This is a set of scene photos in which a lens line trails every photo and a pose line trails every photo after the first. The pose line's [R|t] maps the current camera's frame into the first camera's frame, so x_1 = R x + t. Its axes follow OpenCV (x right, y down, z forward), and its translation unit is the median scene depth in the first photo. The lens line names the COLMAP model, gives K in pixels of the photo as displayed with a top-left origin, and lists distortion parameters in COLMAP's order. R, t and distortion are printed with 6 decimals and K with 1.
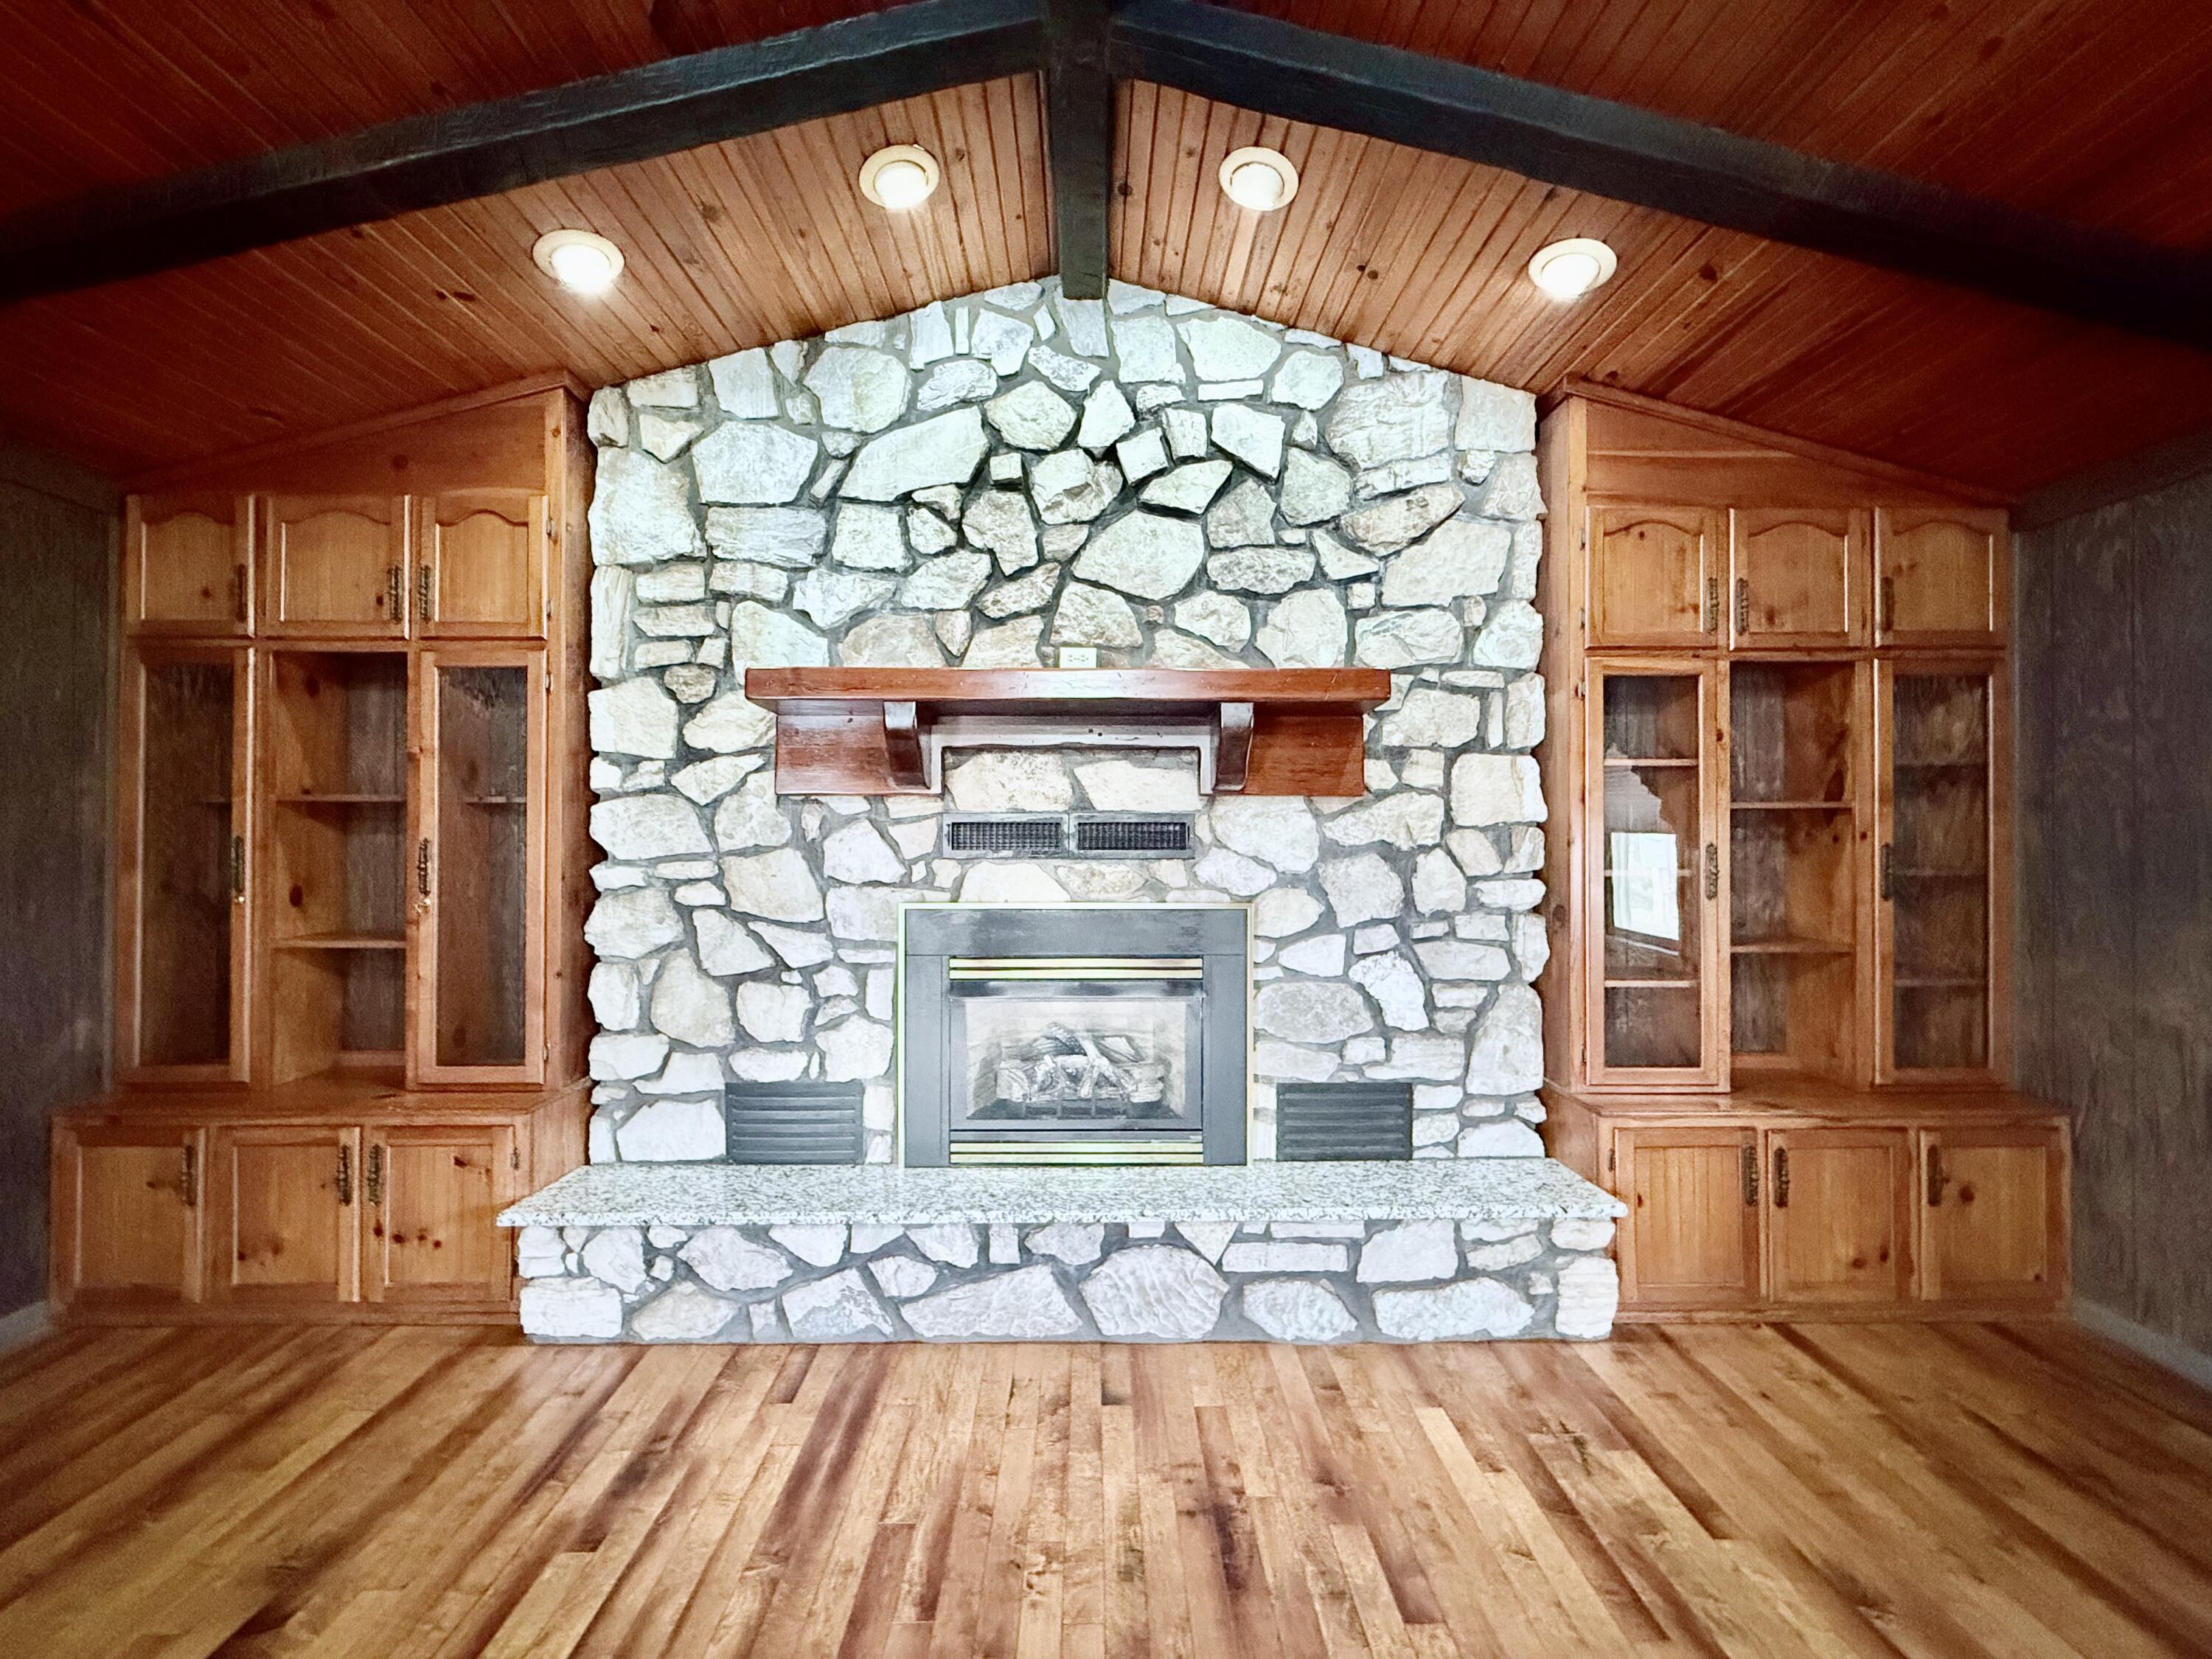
lens RADIAL K [[881.2, 0, 1096.7], [0, 881.2, 832.1], [0, 0, 1]] dist [-0.001217, 0.000302]
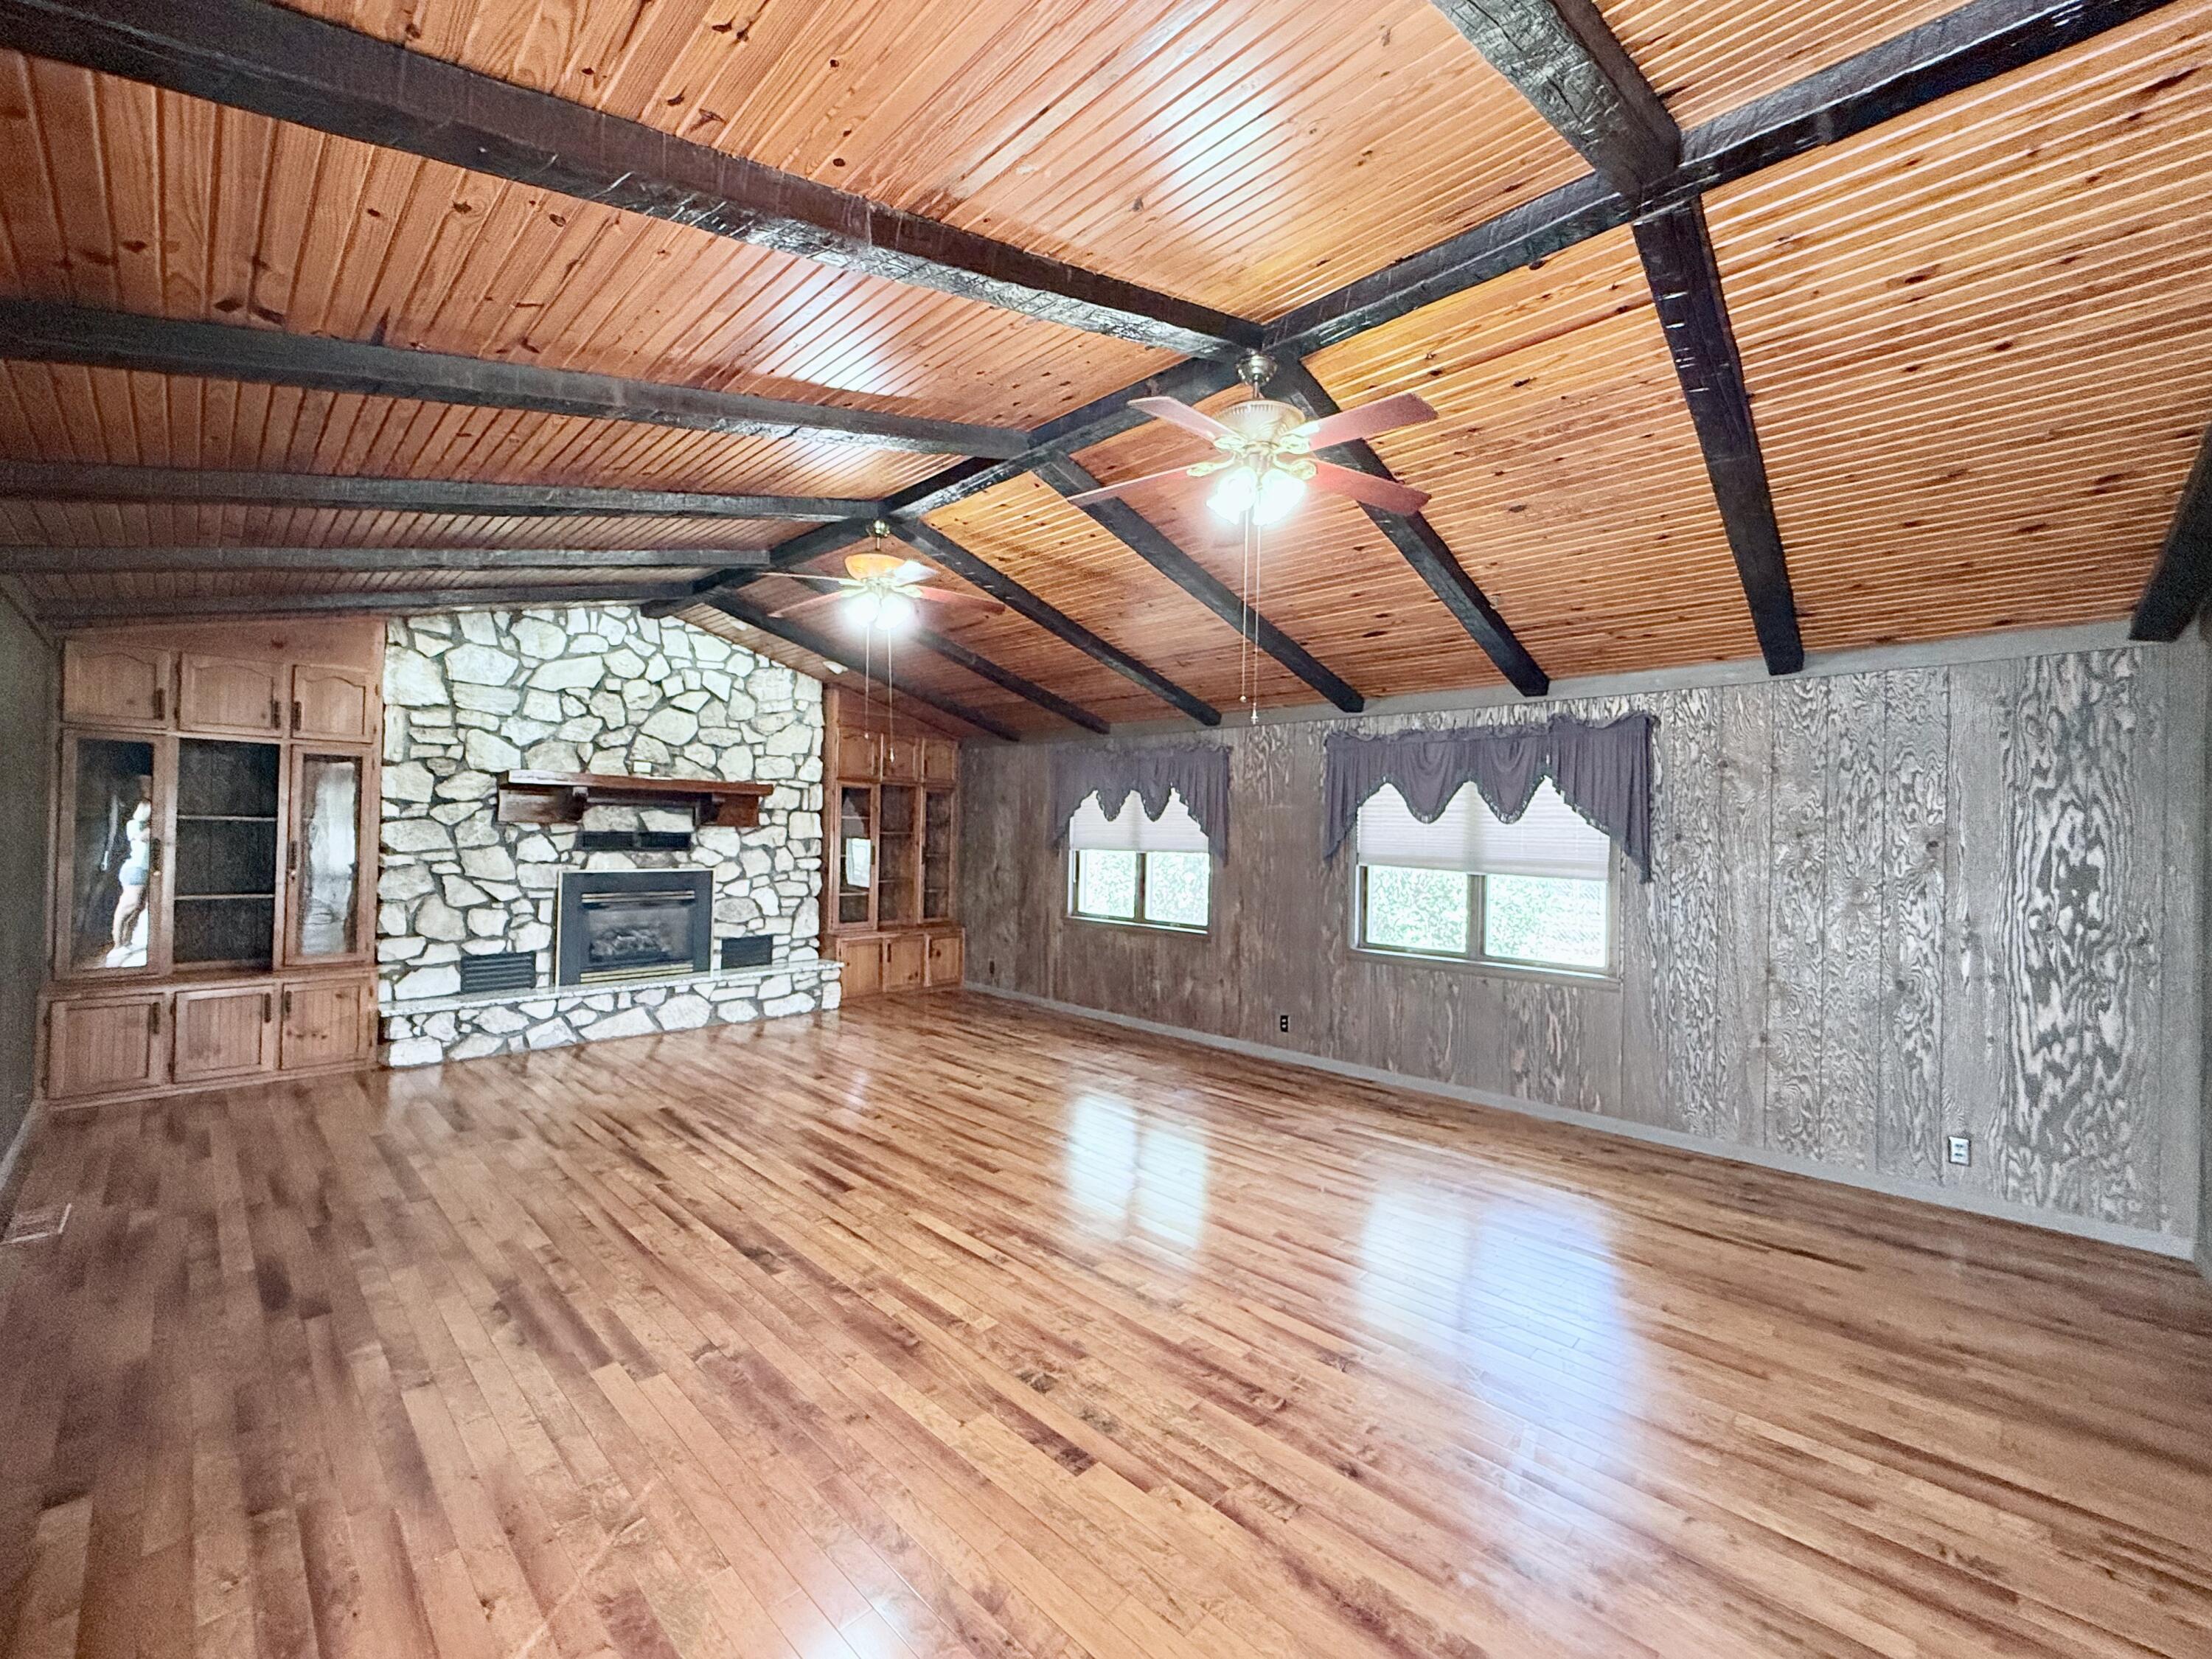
lens RADIAL K [[881.2, 0, 1101.5], [0, 881.2, 826.0], [0, 0, 1]] dist [-0.001217, 0.000302]
pose [[0.697755, 0.019744, 0.716065, -0.864851], [-0.022598, 0.999729, -0.005546, -0.052733], [-0.715980, -0.012312, 0.698012, -1.570074]]
